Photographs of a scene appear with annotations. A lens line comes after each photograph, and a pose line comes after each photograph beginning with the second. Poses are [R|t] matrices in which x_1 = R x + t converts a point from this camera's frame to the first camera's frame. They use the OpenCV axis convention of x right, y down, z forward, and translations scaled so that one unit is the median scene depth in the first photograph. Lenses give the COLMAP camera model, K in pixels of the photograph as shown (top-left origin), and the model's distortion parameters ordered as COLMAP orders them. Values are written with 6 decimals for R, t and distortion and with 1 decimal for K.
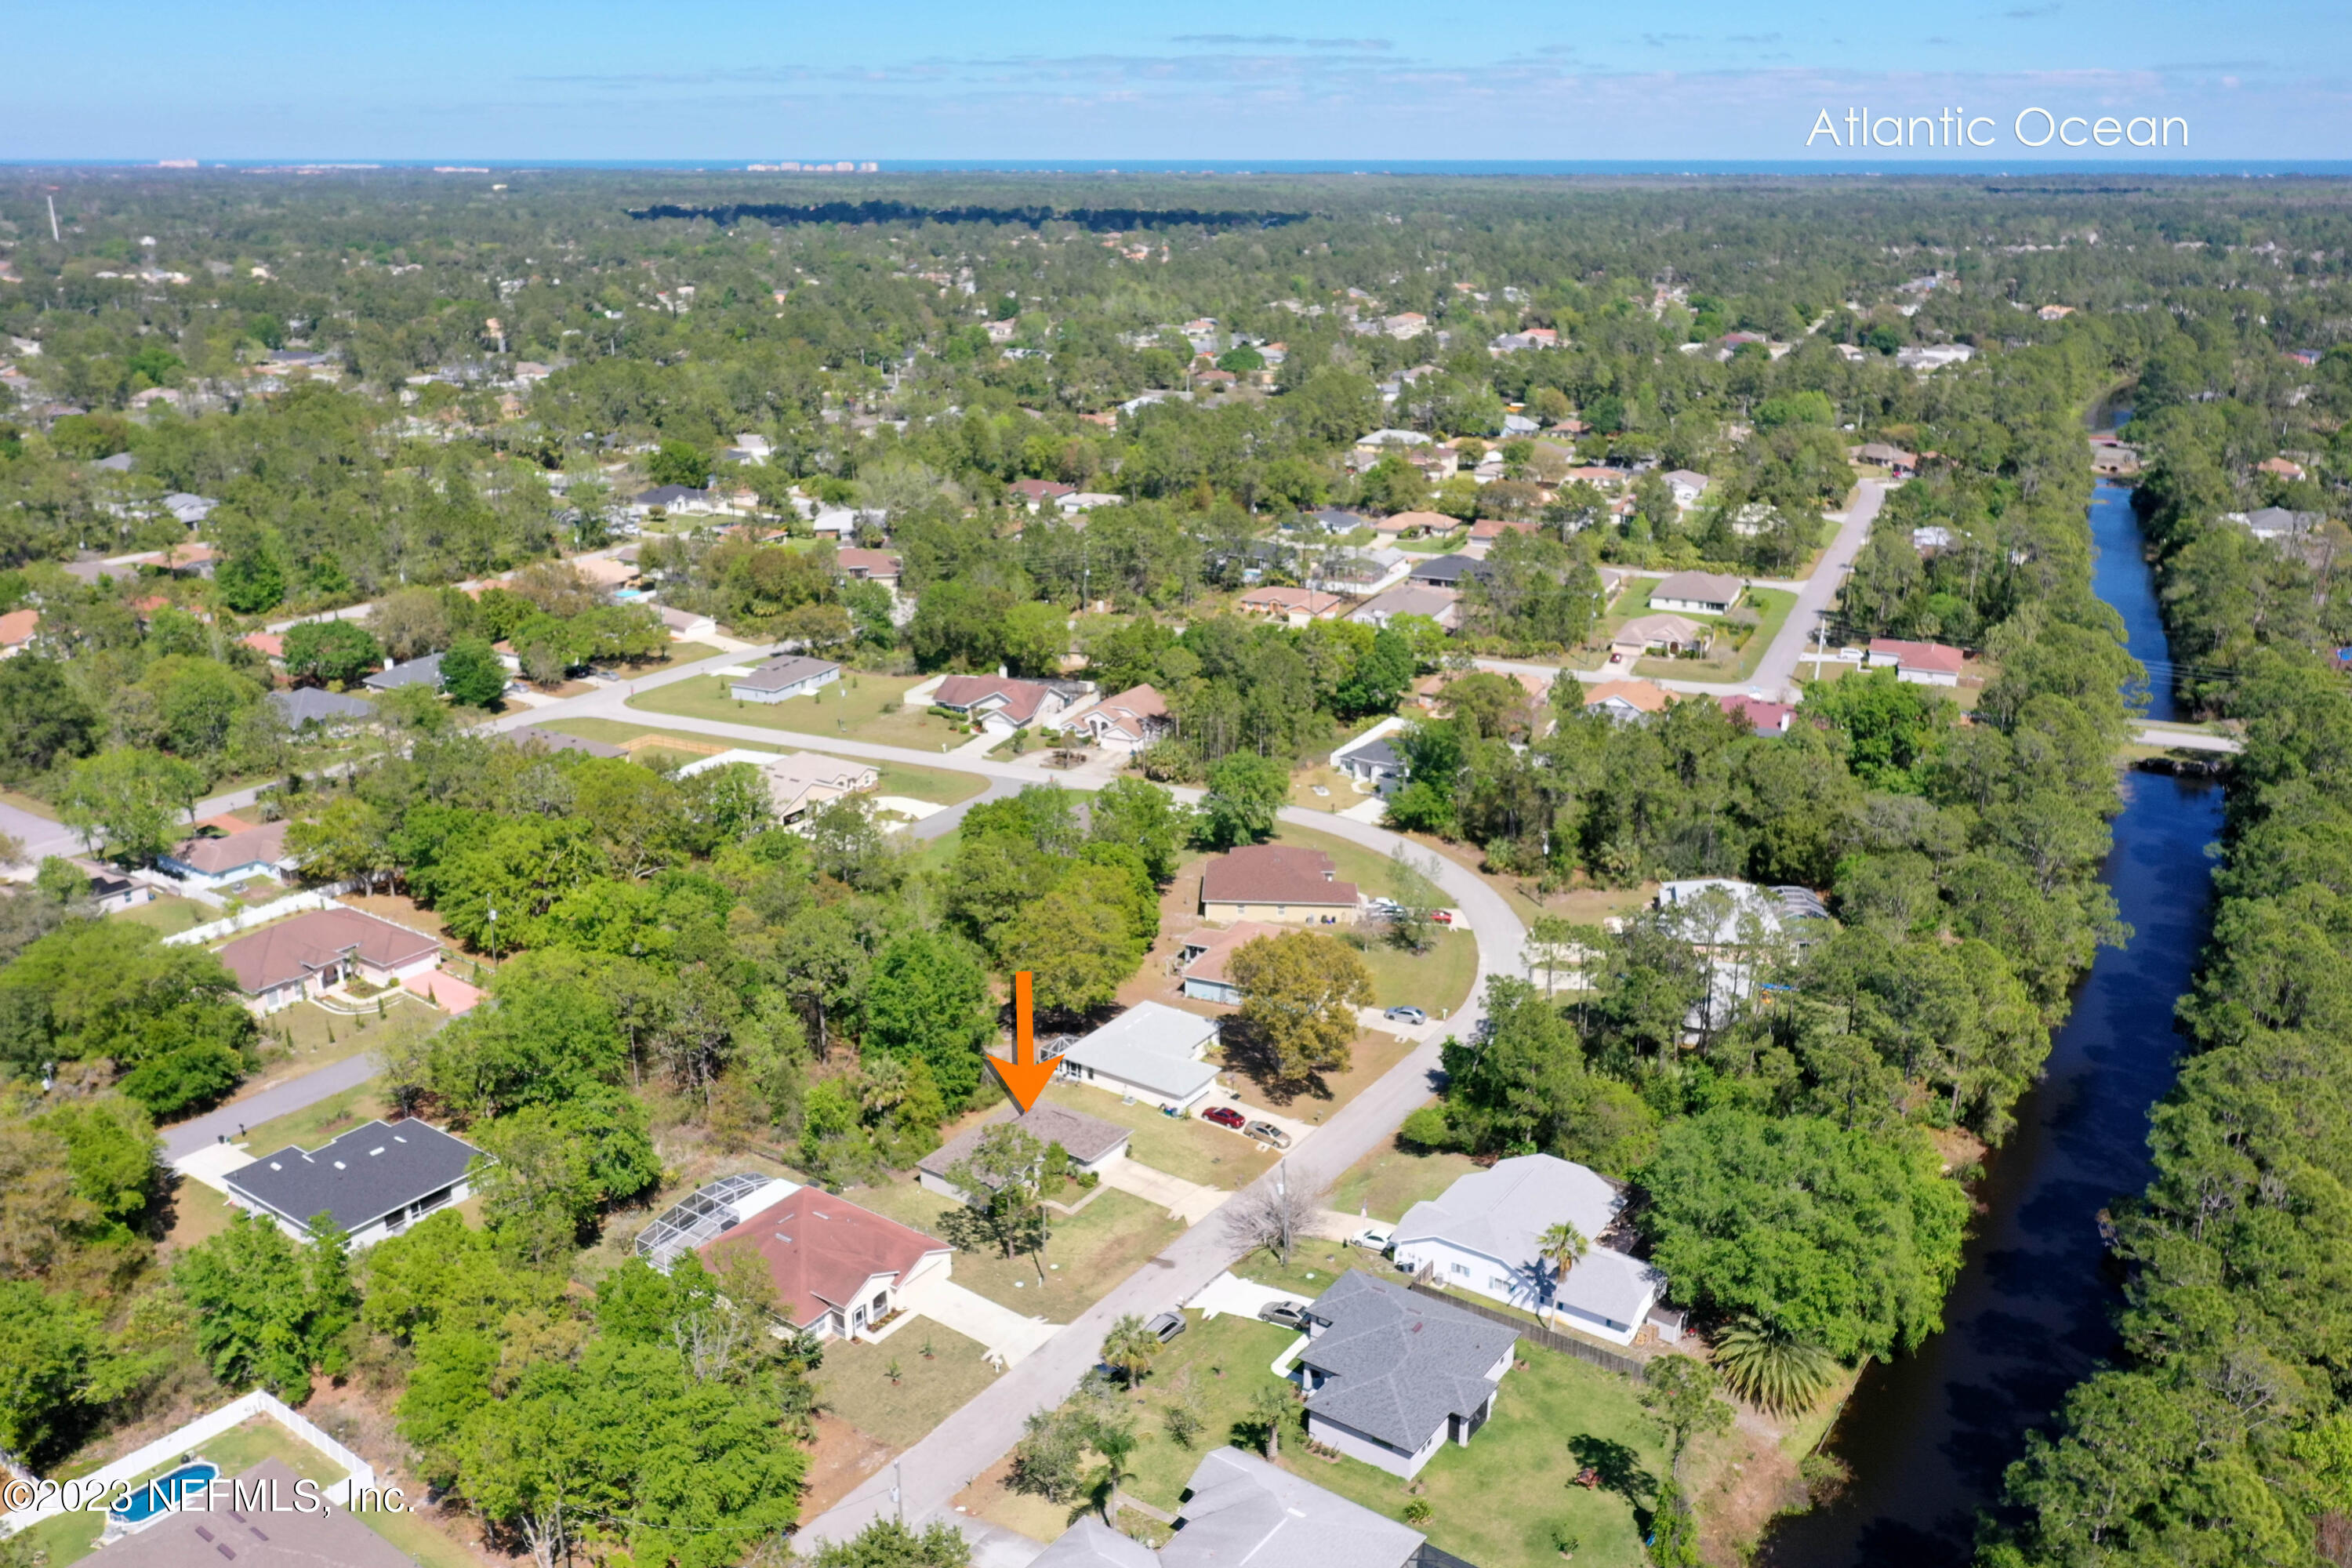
lens RADIAL K [[1882.1, 0, 1176.0], [0, 1882.1, 784.0], [0, 0, 1]] dist [-0.002025, 0.004746]
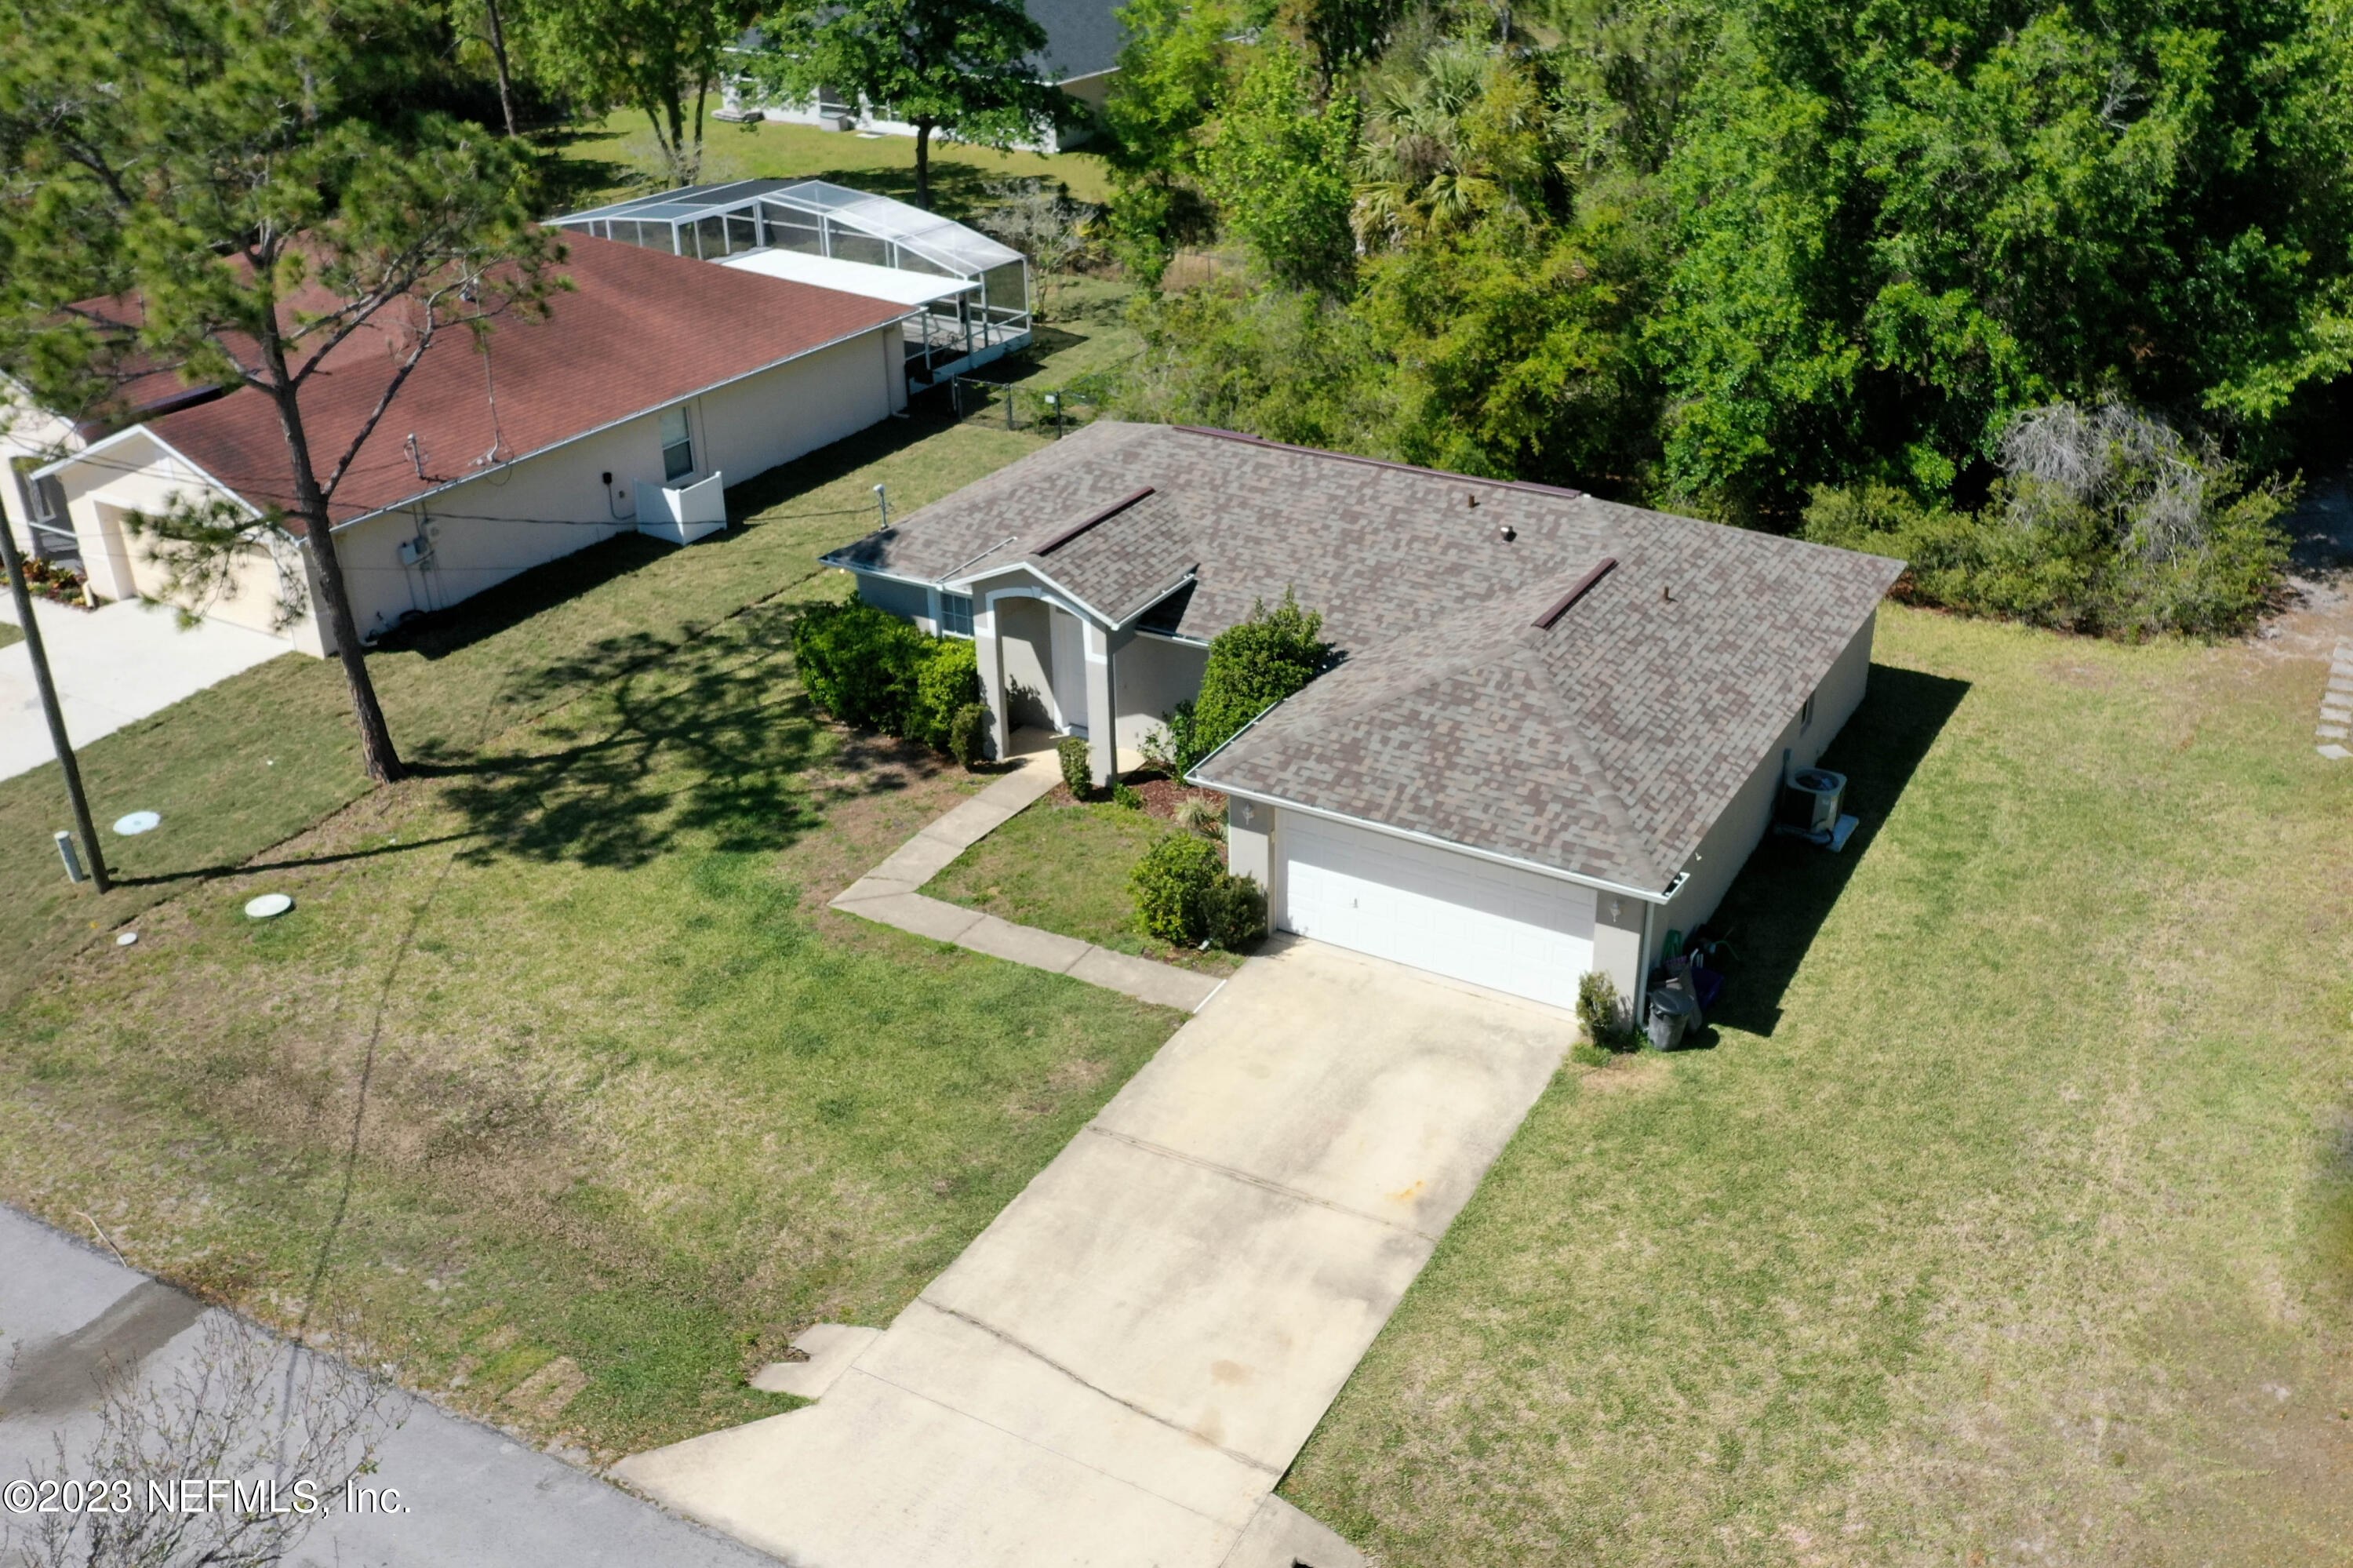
lens RADIAL K [[2157.5, 0, 1336.4], [0, 2157.5, 783.7], [0, 0, 1]] dist [-0.001043, -0.007868]
pose [[0.127895, 0.452492, -0.882550, 0.080612], [-0.320736, 0.860911, 0.394918, 0.097569], [0.938494, 0.232558, 0.255237, 0.729859]]
